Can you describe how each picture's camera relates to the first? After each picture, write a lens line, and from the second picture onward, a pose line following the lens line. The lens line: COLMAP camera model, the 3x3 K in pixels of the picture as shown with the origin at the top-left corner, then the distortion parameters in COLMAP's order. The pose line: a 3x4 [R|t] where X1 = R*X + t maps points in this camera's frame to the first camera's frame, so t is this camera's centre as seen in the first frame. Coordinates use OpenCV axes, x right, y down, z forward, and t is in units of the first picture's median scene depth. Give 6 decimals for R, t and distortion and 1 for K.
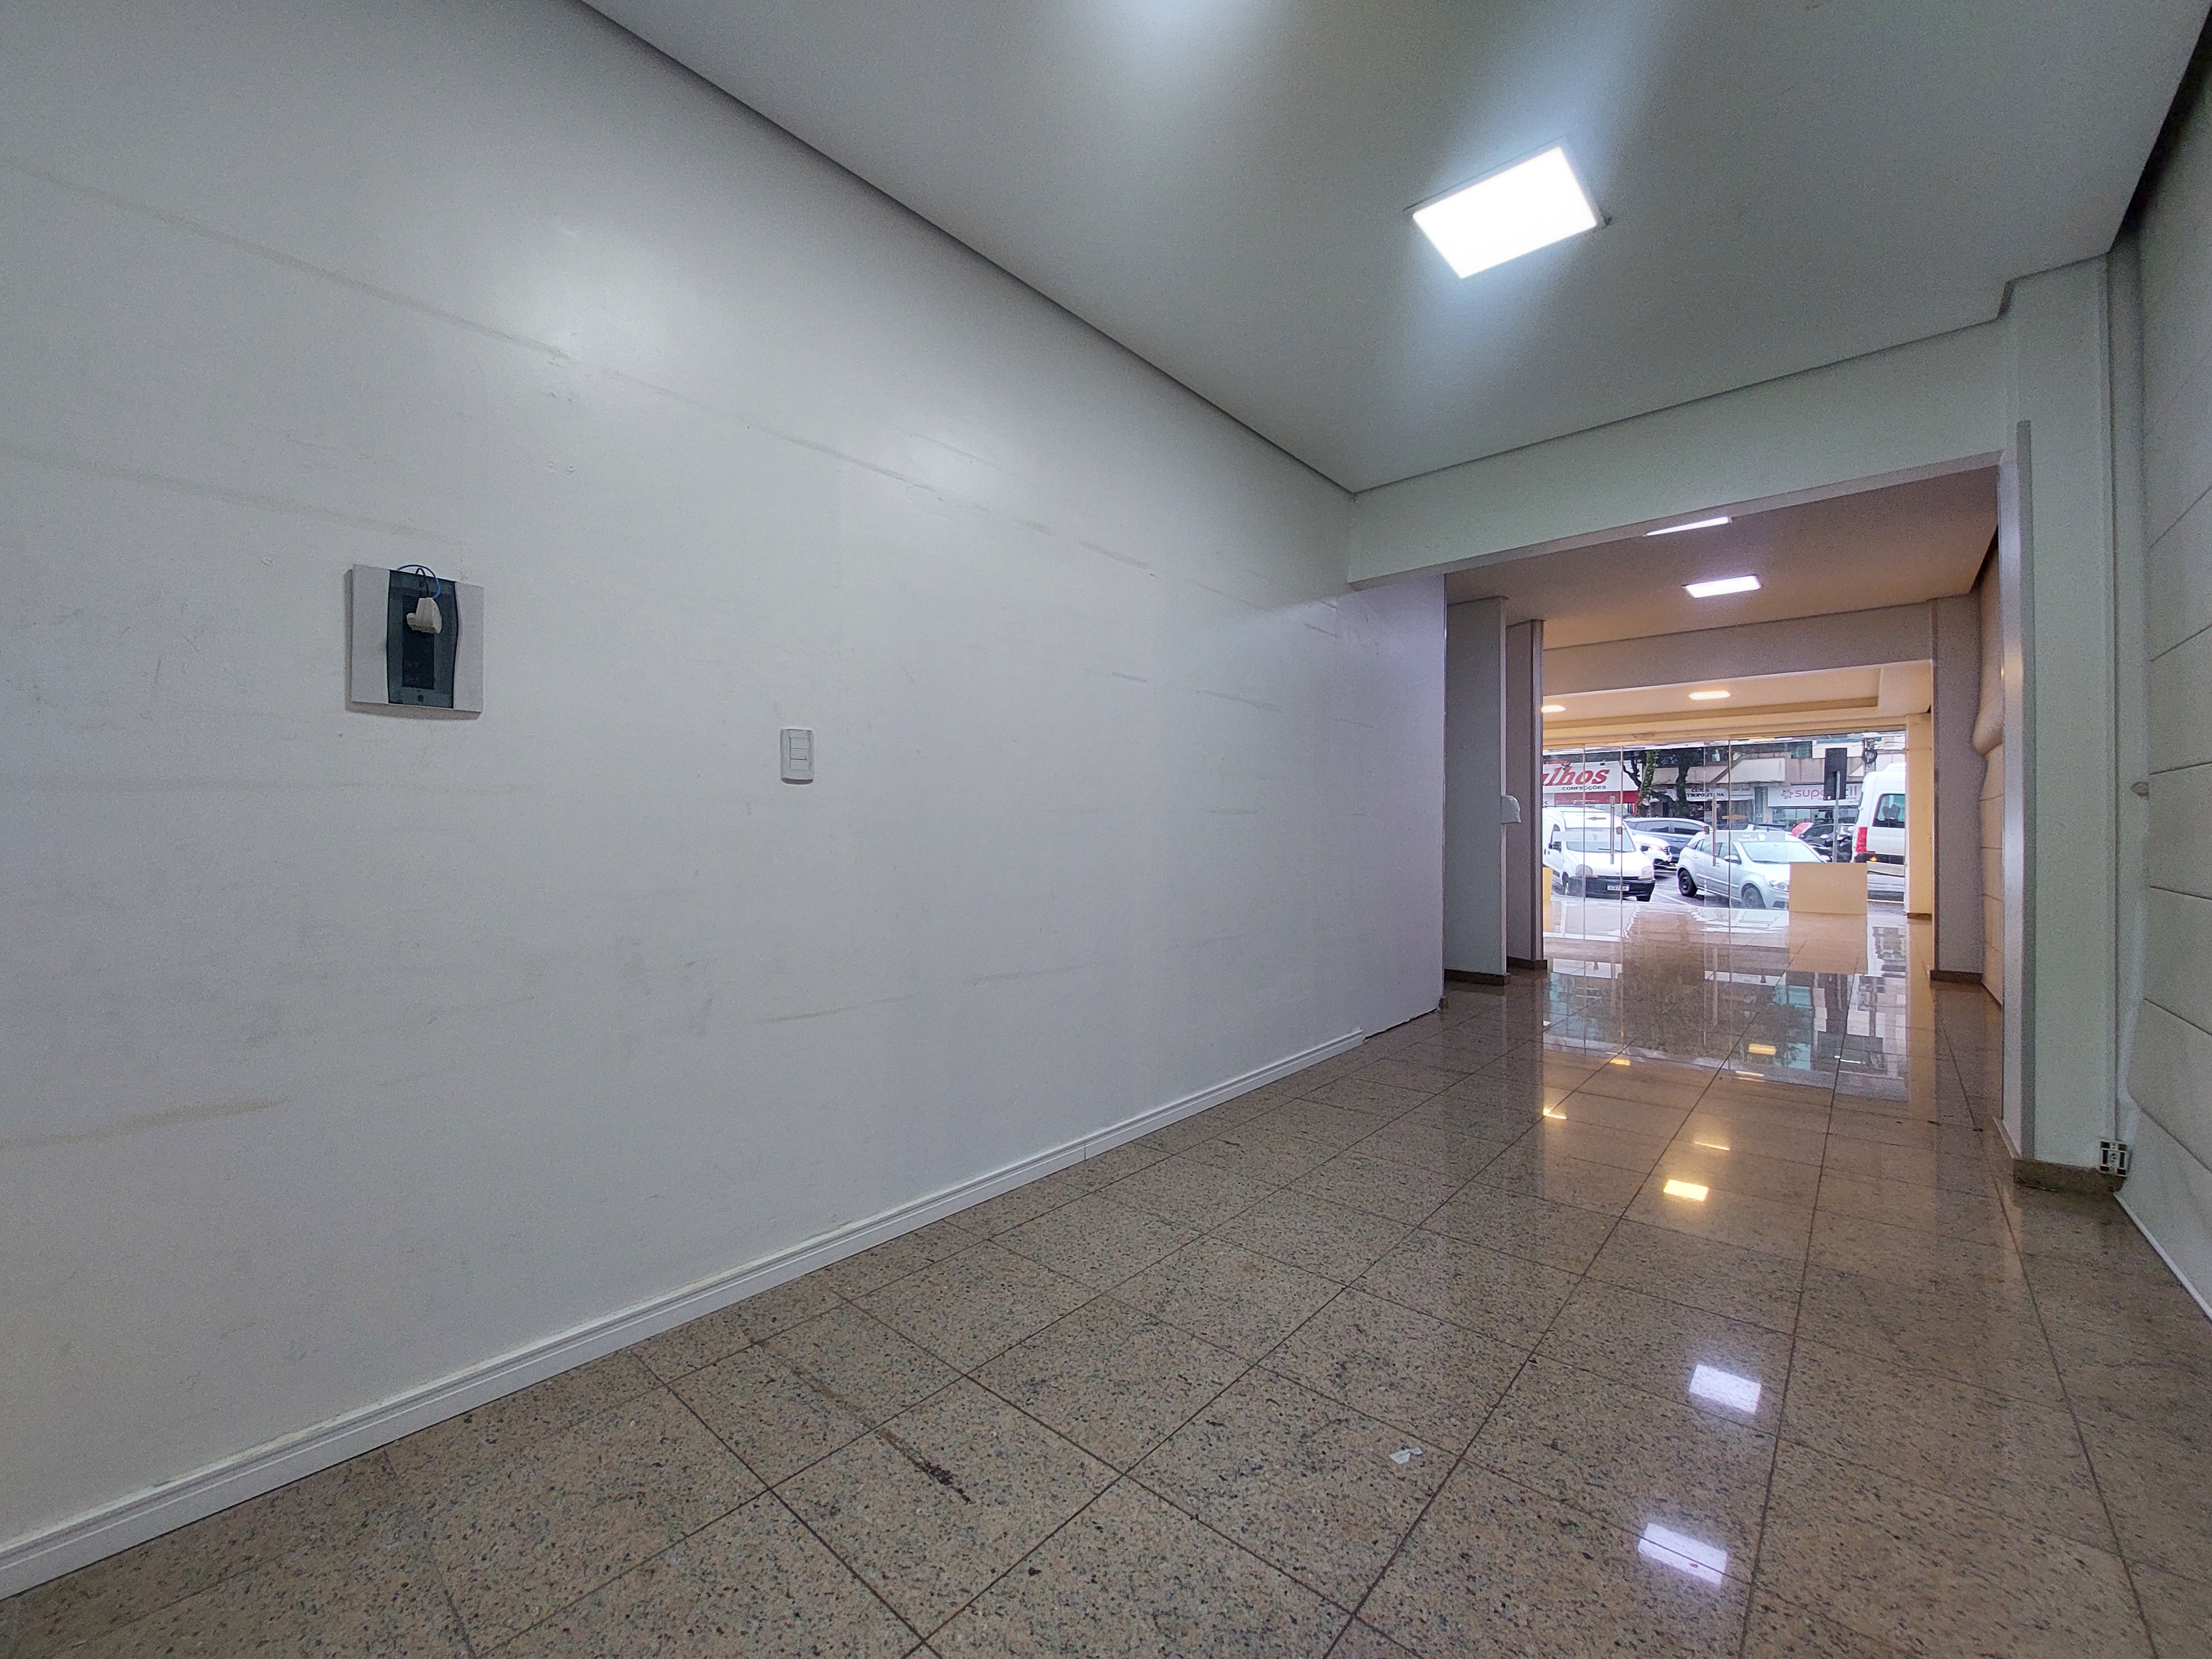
lens RADIAL K [[884.9, 0, 1106.0], [0, 884.9, 829.5], [0, 0, 1]] dist [0.000702, 0.000047]
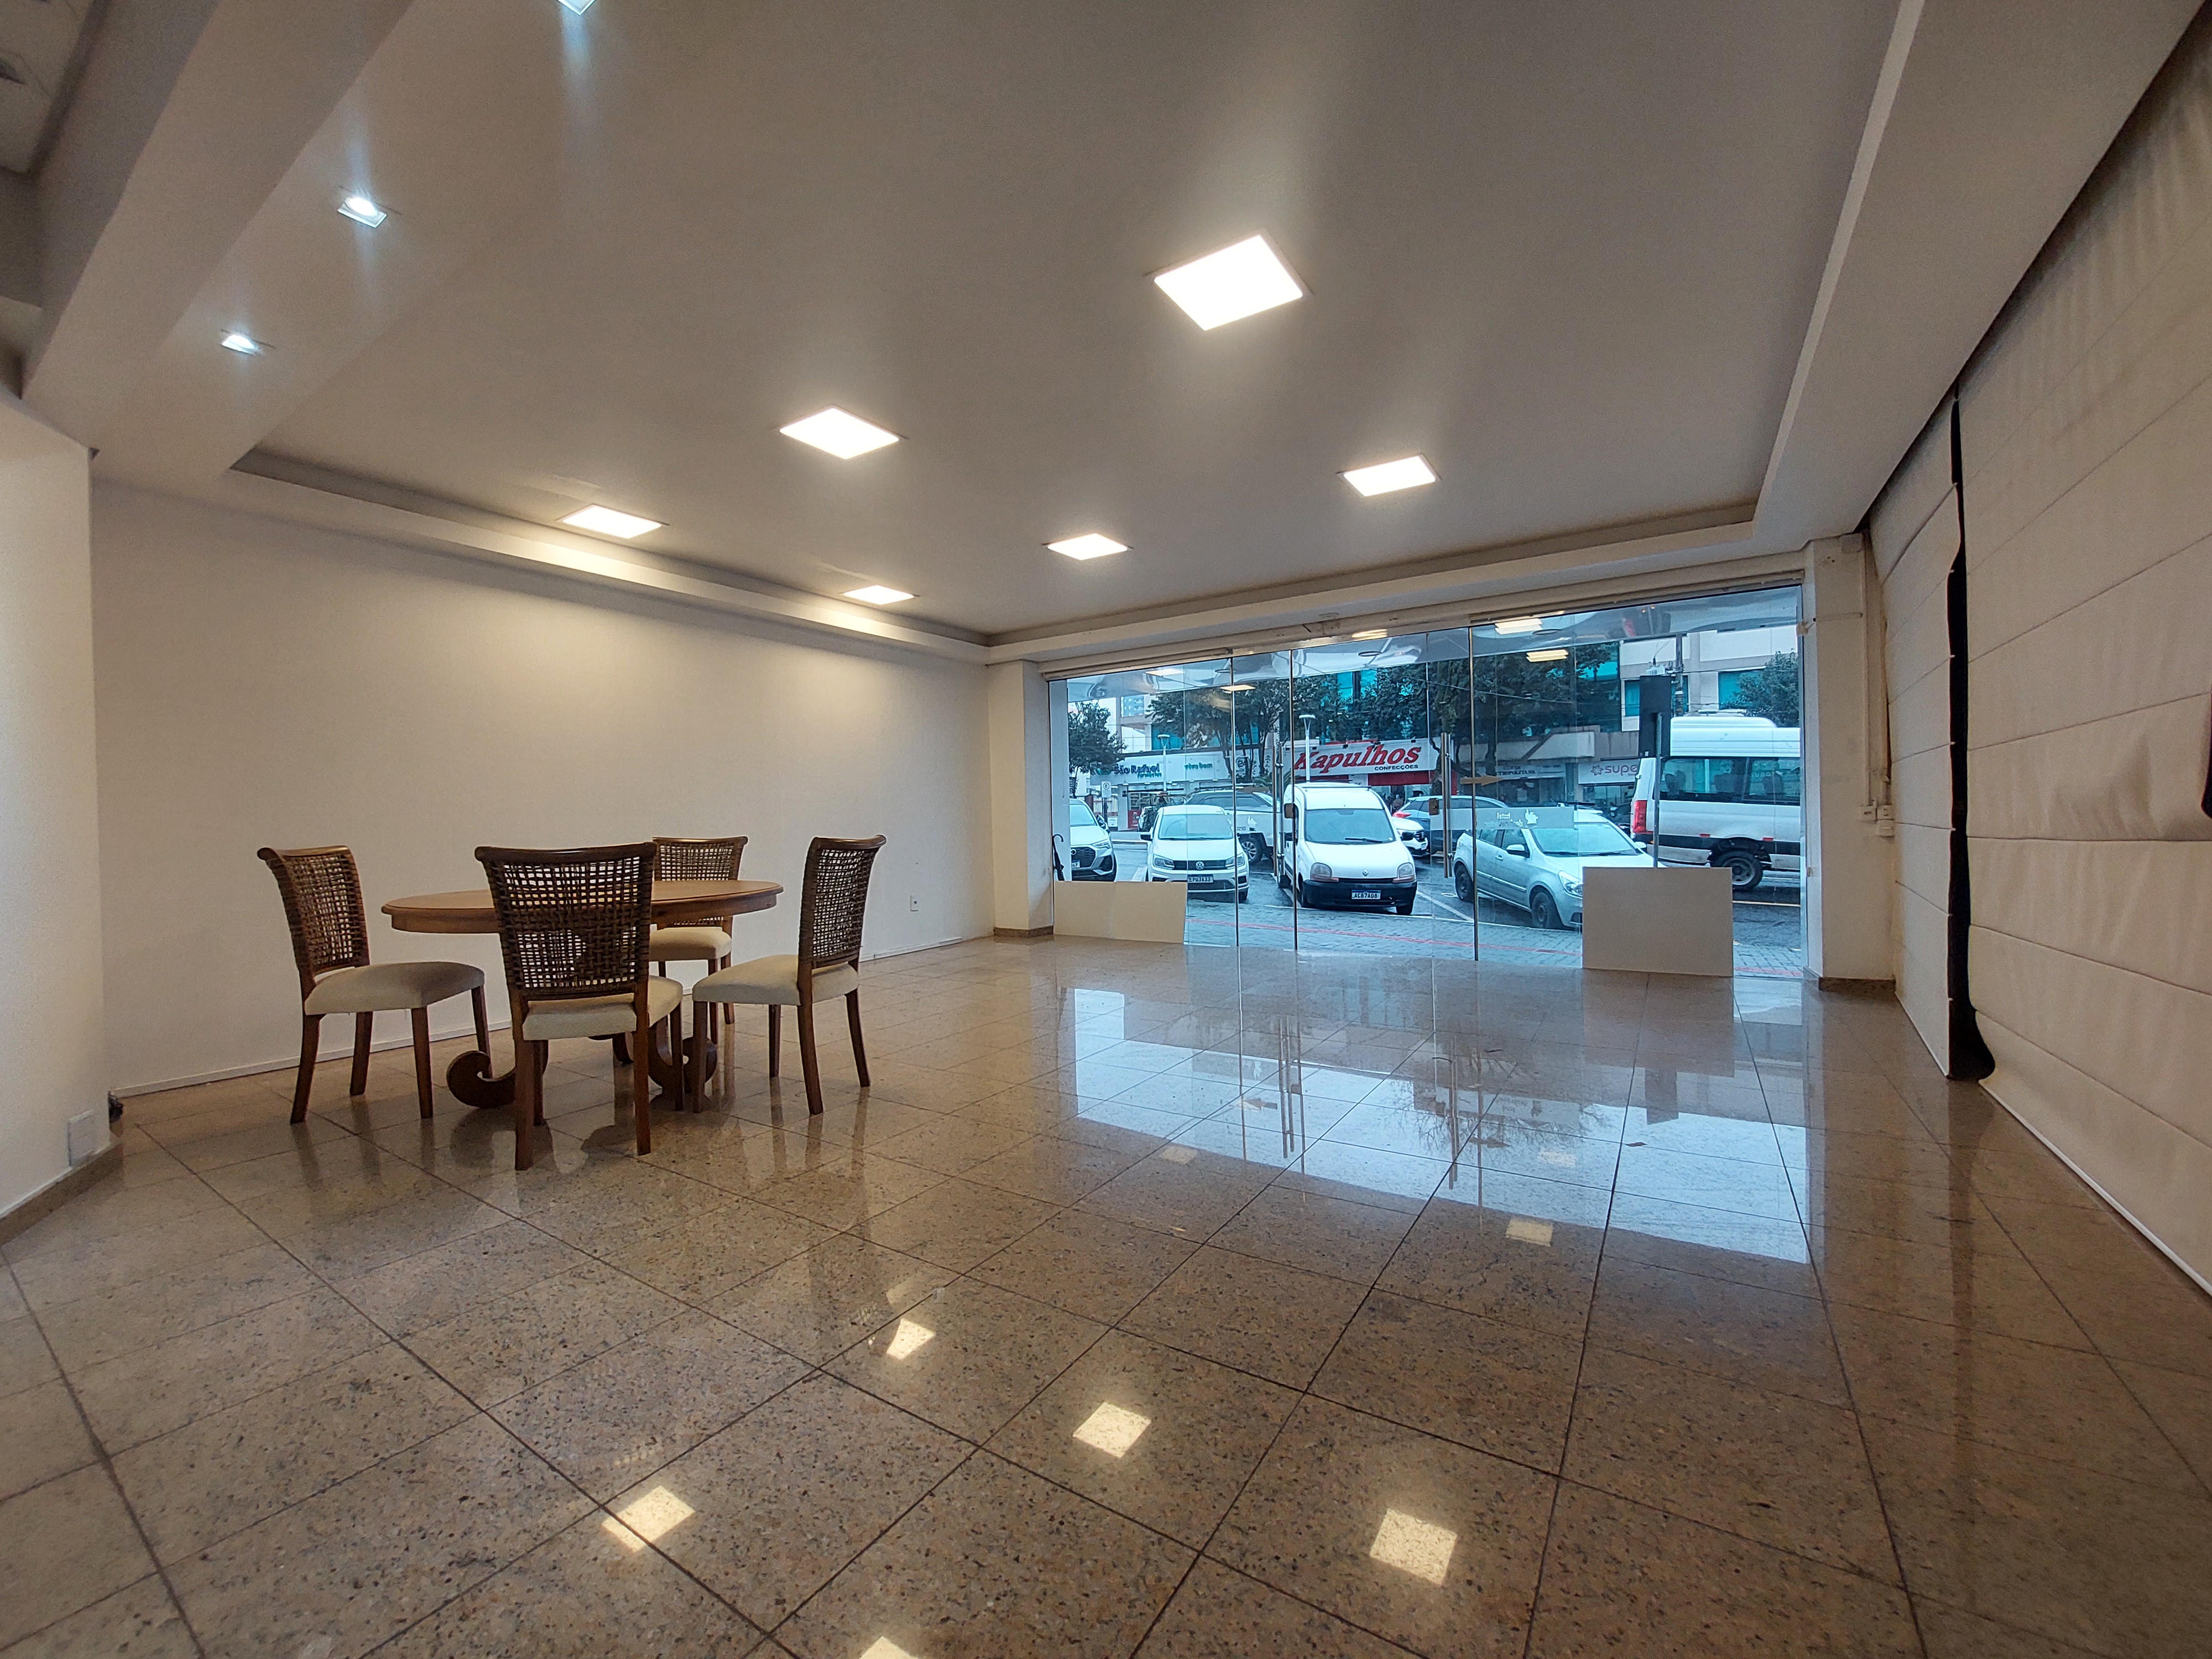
lens RADIAL K [[878.8, 0, 1106.0], [0, 878.8, 829.5], [0, 0, 1]] dist [0.012885, 0.000040]
pose [[0.989250, -0.024362, 0.144189, 0.119696], [0.023059, 0.999677, 0.010701, 0.001178], [-0.144403, -0.007261, 0.989492, 0.150634]]
